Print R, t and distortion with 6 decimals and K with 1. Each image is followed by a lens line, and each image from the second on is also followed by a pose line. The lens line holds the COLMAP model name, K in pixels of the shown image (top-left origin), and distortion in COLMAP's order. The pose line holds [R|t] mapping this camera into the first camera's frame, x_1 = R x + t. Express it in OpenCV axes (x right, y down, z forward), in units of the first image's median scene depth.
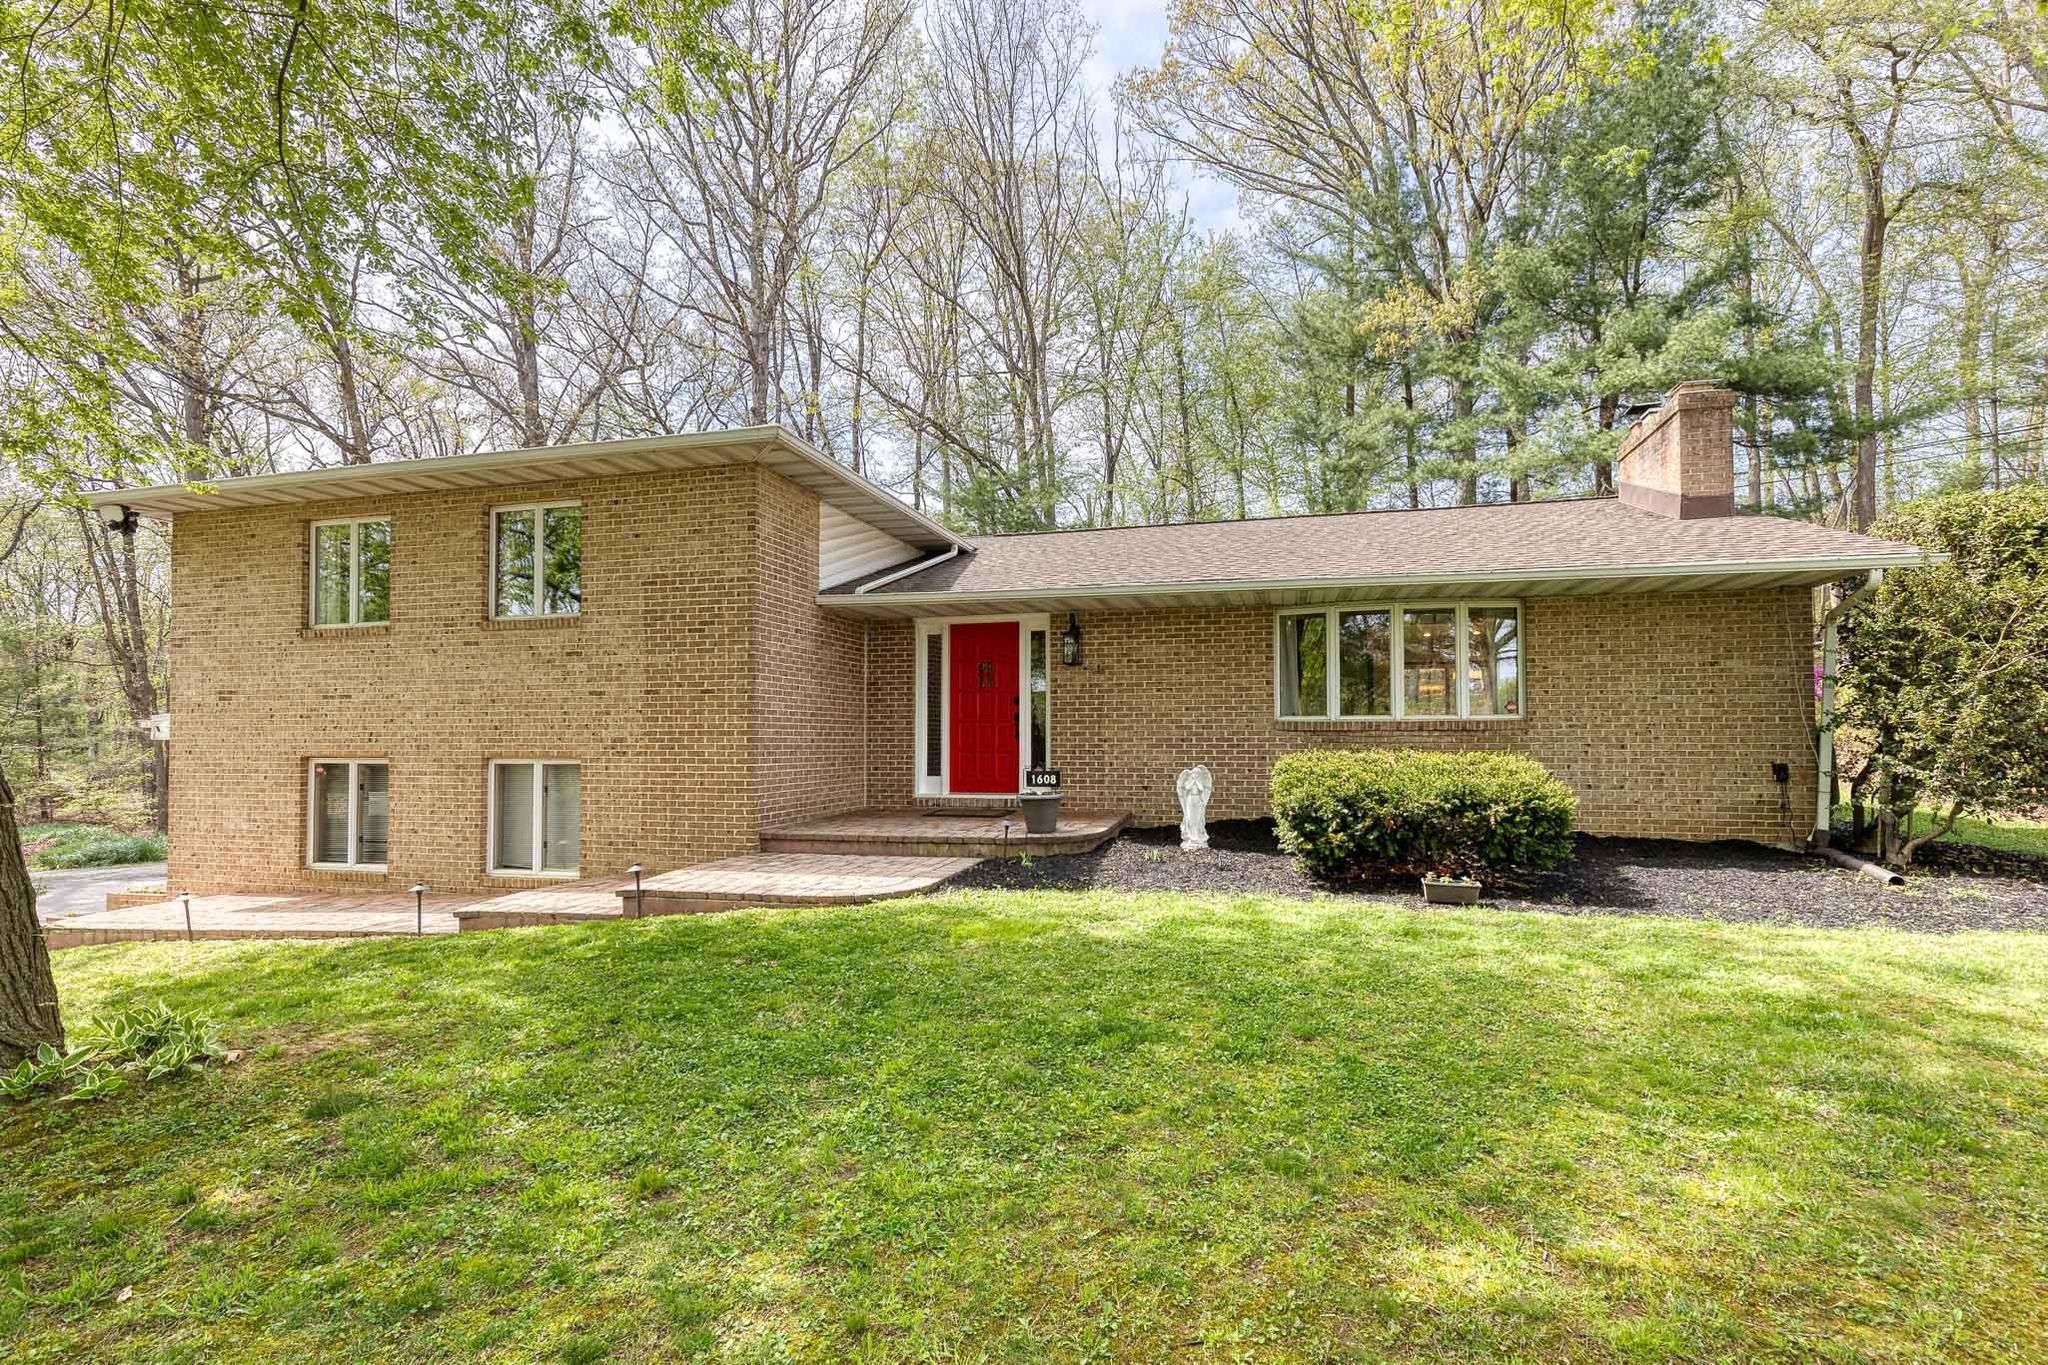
lens RADIAL K [[889.8, 0, 1024.0], [0, 889.8, 682.5], [0, 0, 1]] dist [0.001868, -0.000523]
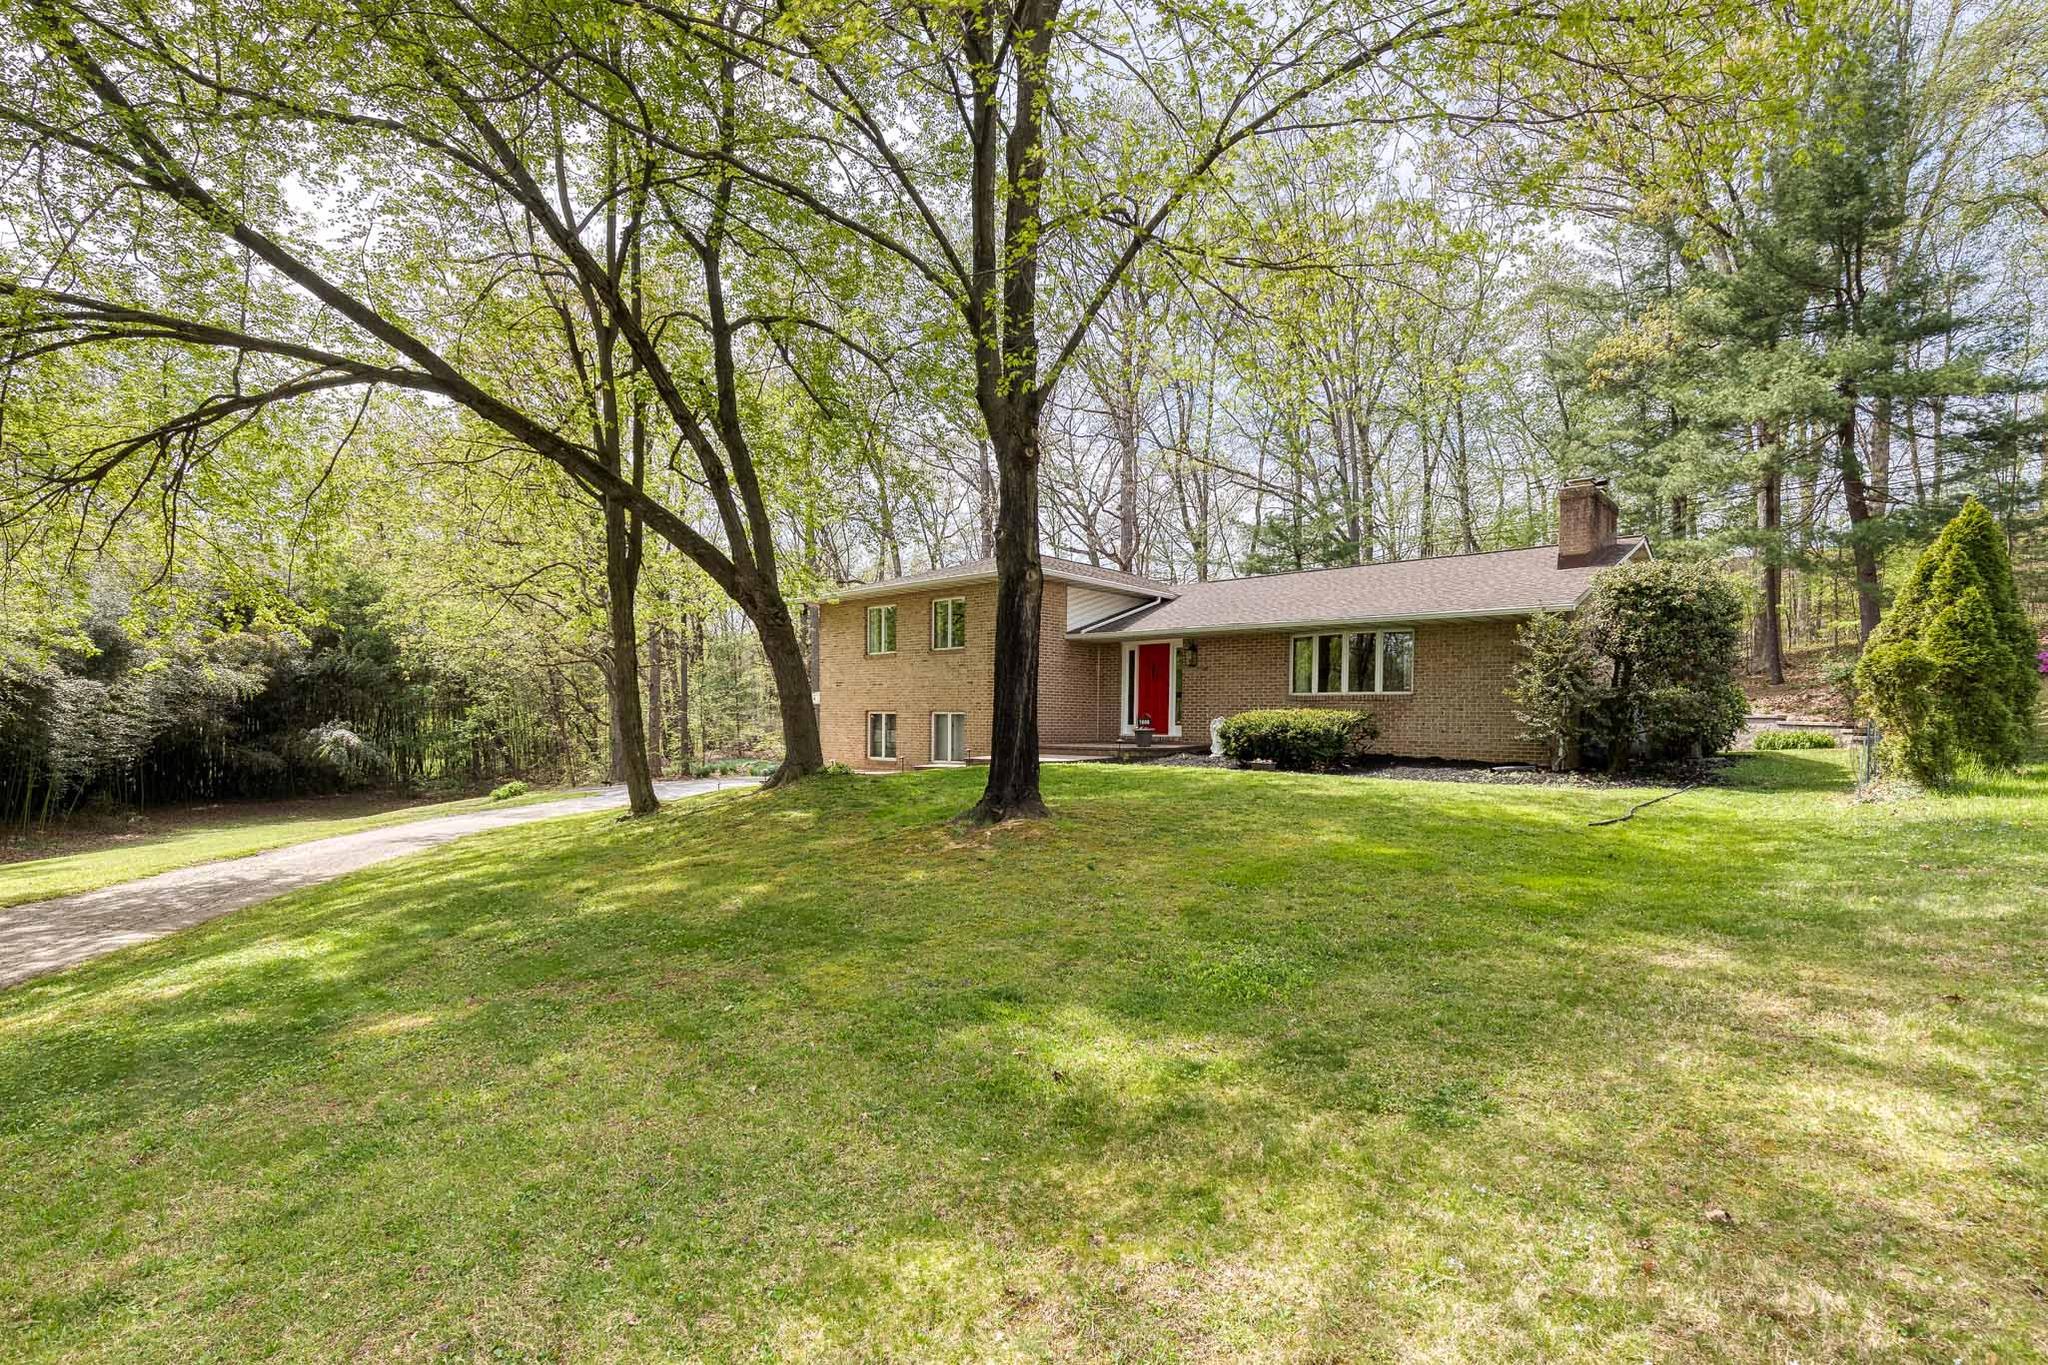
lens RADIAL K [[939.5, 0, 1039.5], [0, 939.5, 692.0], [0, 0, 1]] dist [0.006941, -0.000133]
pose [[0.888249, -0.002047, -0.459357, 0.705011], [0.014391, 0.999623, 0.023373, -0.017148], [0.459136, -0.027372, 0.887944, -0.949310]]
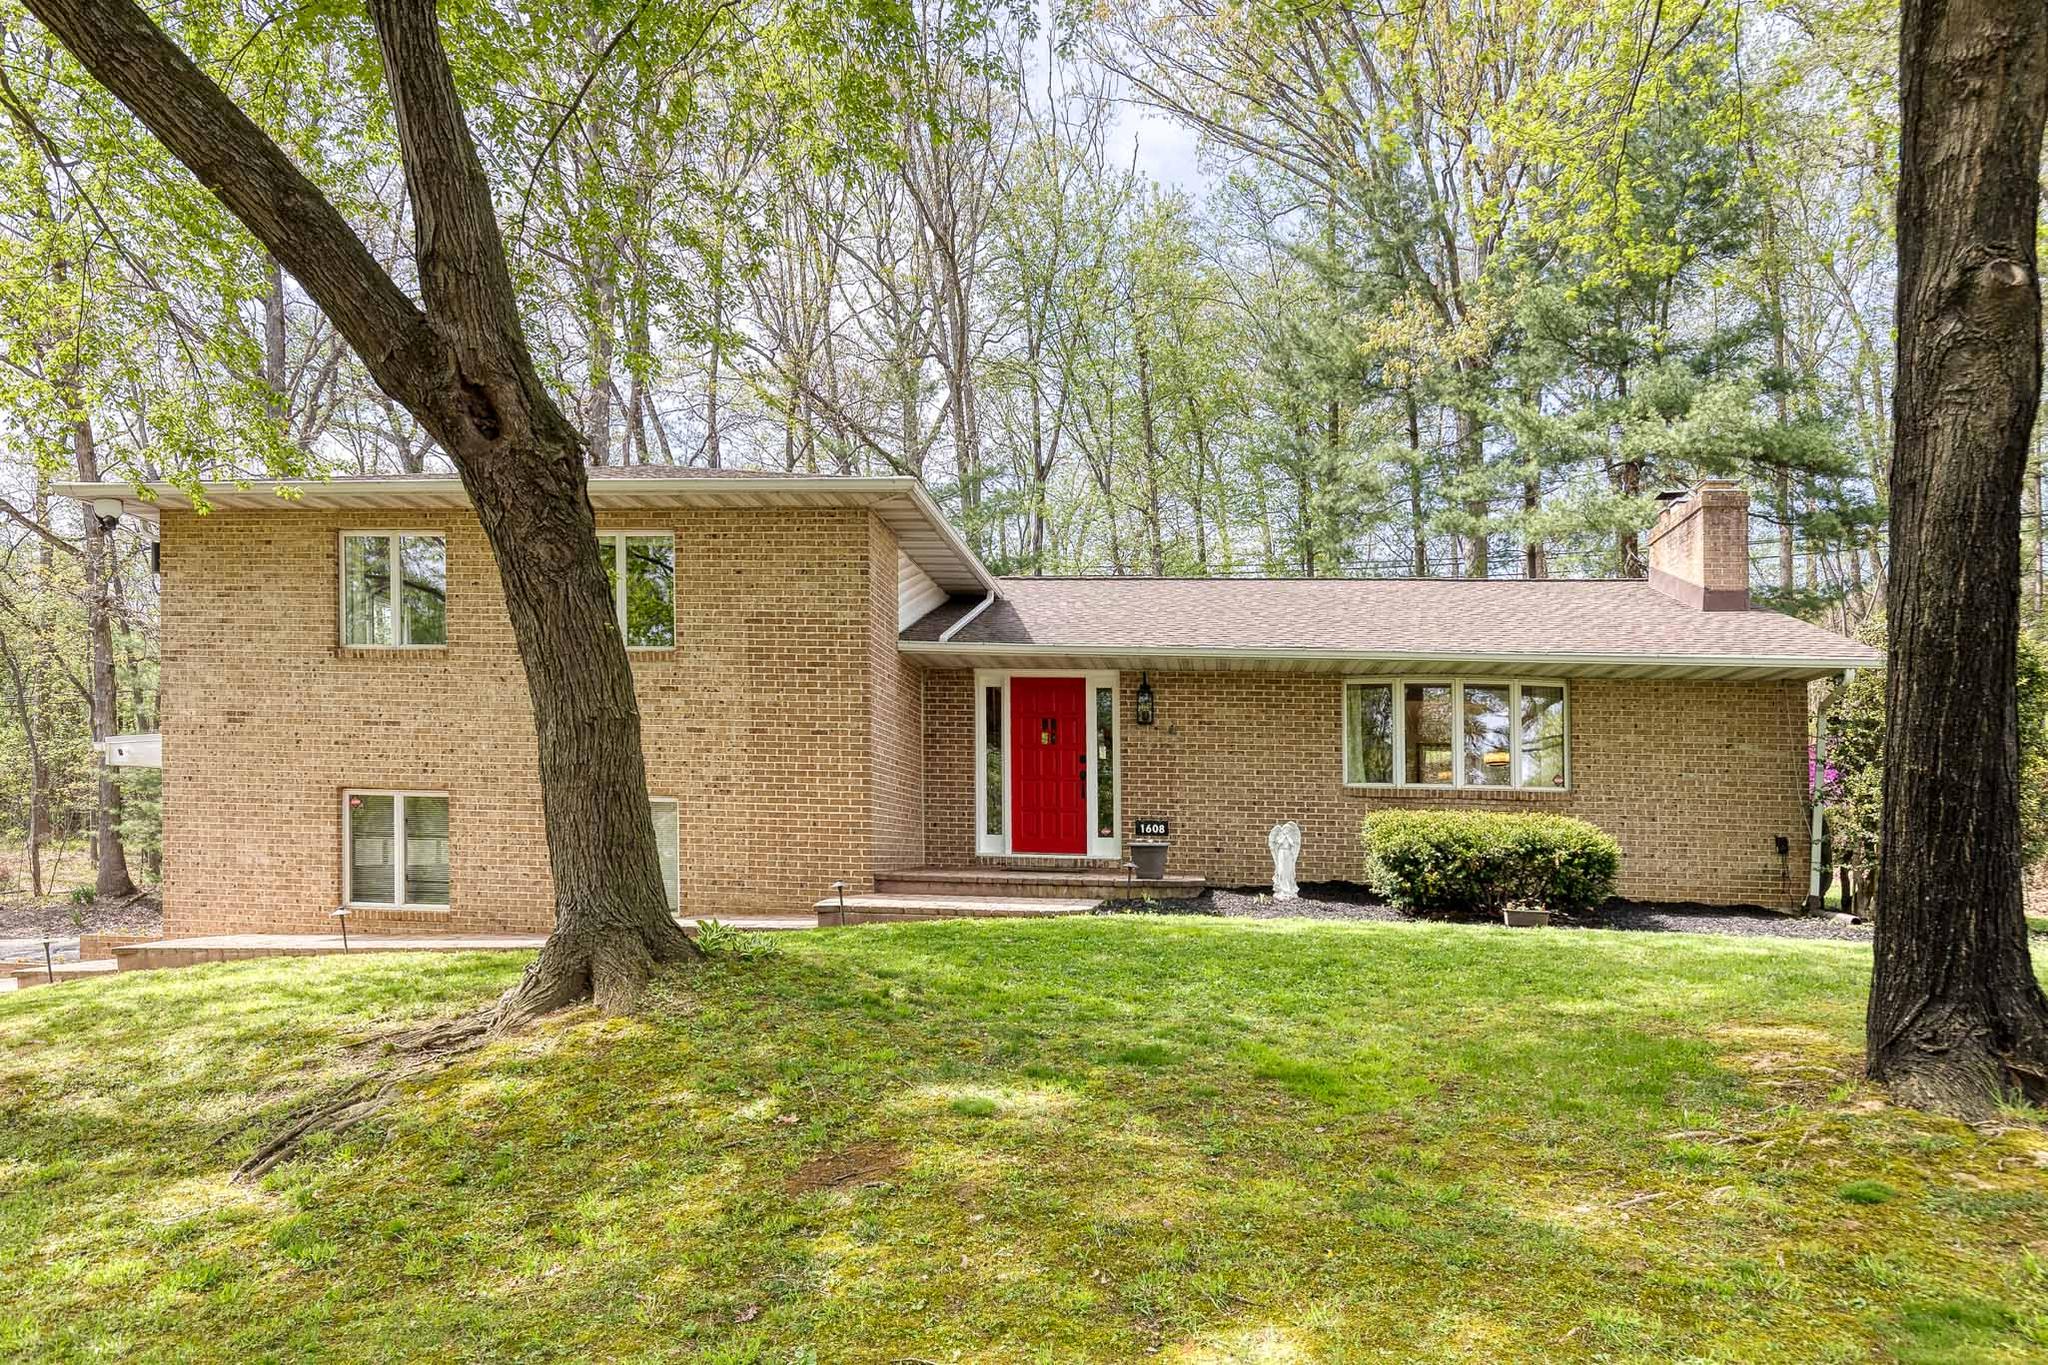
lens RADIAL K [[1333.0, 0, 1024.0], [0, 1333.0, 682.5], [0, 0, 1]] dist [-0.008195, 0.001866]
pose [[0.986849, 0.048023, 0.154345, -0.314696], [-0.037490, 0.996811, -0.070446, 0.044354], [-0.157236, 0.063734, 0.985502, -0.447943]]
